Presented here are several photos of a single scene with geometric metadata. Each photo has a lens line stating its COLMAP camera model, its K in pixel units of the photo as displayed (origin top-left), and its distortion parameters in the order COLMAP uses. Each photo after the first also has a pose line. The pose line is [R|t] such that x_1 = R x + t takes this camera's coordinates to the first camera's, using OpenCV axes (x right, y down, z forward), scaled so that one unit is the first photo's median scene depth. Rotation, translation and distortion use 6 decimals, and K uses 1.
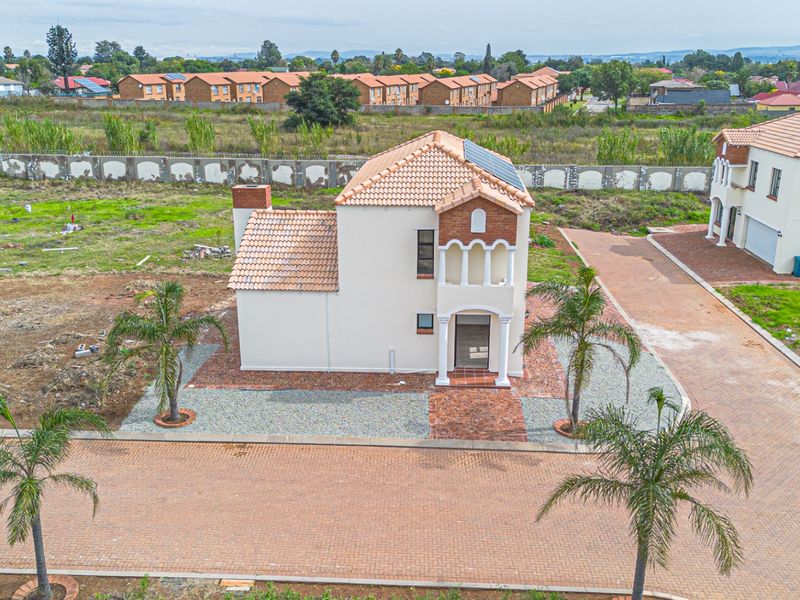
lens RADIAL K [[739.5, 0, 400.0], [0, 739.5, 300.0], [0, 0, 1]] dist [0.074634, -0.102964]
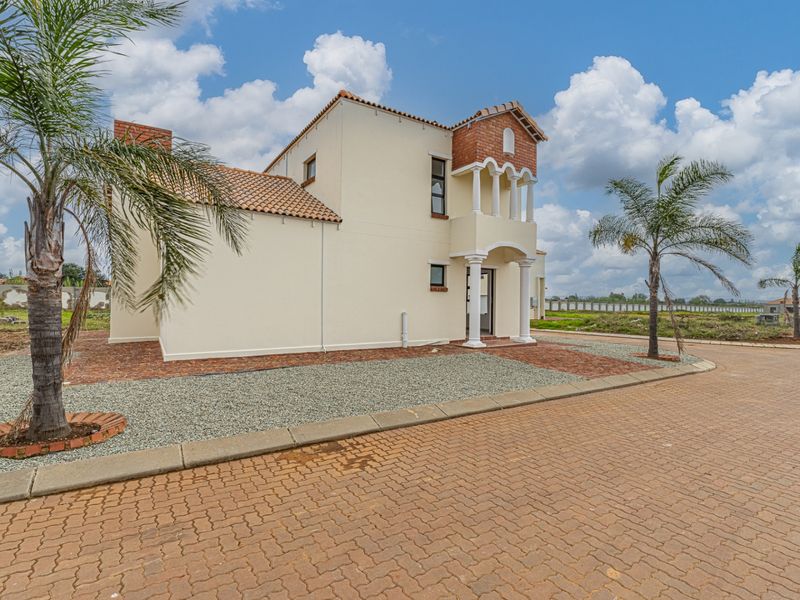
lens RADIAL K [[402.5, 0, 400.0], [0, 402.5, 300.0], [0, 0, 1]] dist [-0.000334, -0.000180]
pose [[0.811886, 0.008026, 0.583761, -0.094840], [0.164695, 0.956145, -0.242202, 0.057542], [-0.560104, 0.292783, 0.774959, 0.258796]]
